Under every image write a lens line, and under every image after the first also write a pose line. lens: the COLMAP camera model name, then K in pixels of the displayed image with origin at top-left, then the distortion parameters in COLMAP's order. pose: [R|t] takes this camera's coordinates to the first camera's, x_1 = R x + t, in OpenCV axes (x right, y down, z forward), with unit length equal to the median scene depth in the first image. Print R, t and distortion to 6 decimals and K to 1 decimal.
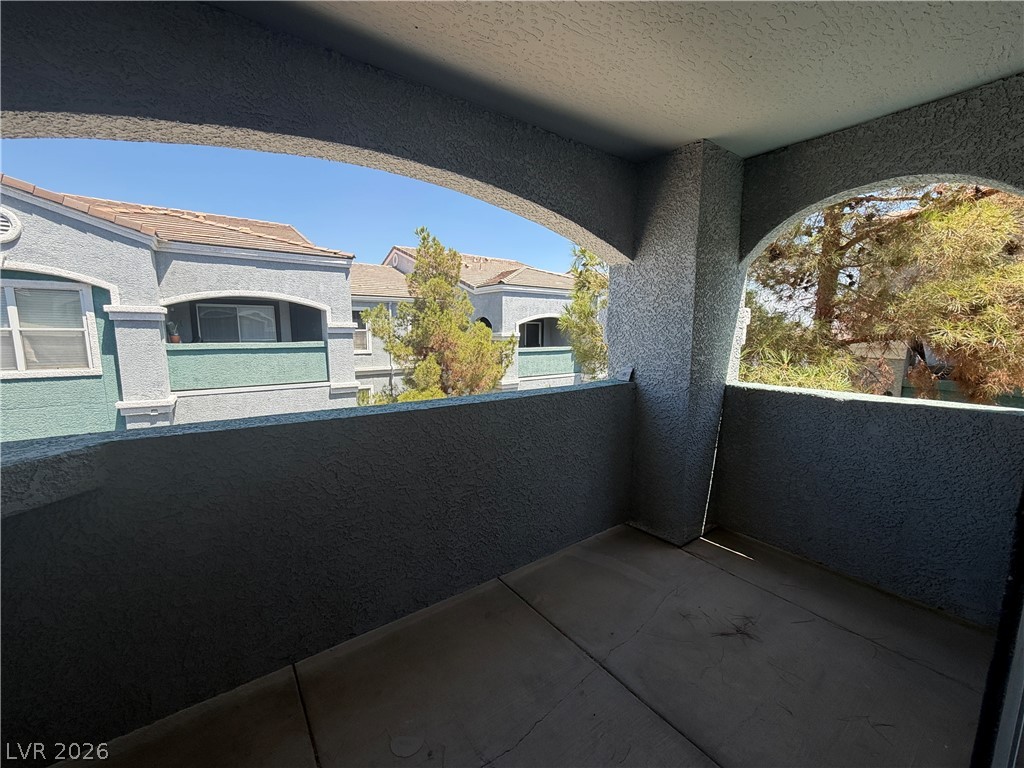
lens RADIAL K [[406.5, 0, 514.5], [0, 406.5, 384.7], [0, 0, 1]] dist [0.001235, 0.000169]
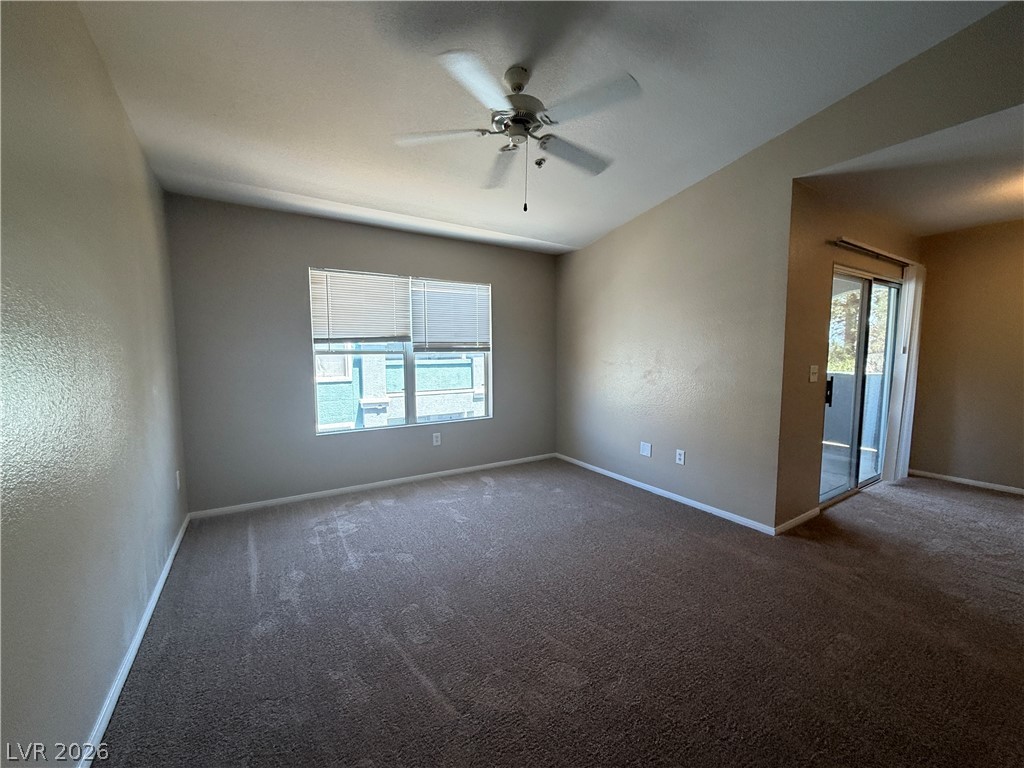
lens RADIAL K [[406.5, 0, 514.5], [0, 406.5, 384.7], [0, 0, 1]] dist [0.001235, 0.000169]
pose [[0.997338, -0.000841, -0.072907, -0.310295], [-0.002924, 0.998668, -0.051515, 0.066398], [0.072854, 0.051591, 0.996007, -0.457079]]
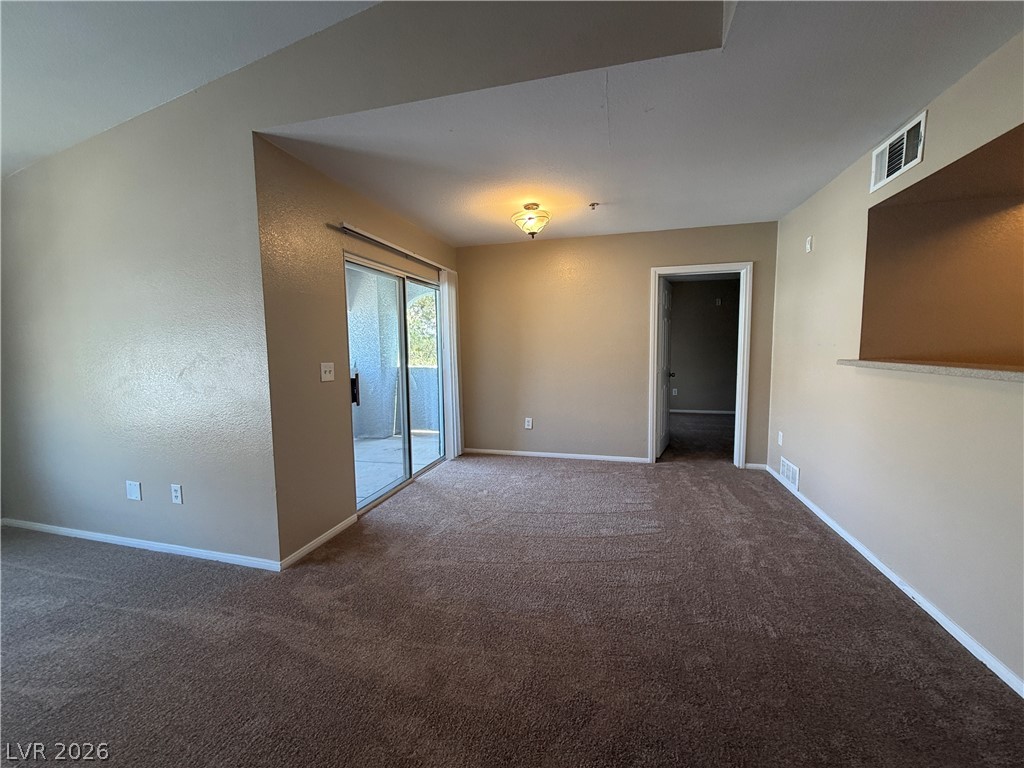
lens RADIAL K [[406.5, 0, 514.5], [0, 406.5, 384.7], [0, 0, 1]] dist [0.001235, 0.000169]
pose [[0.782514, -0.070956, 0.618577, -0.135680], [0.097567, 0.995186, -0.009268, 0.064729], [-0.614941, 0.067605, 0.785670, -0.419040]]
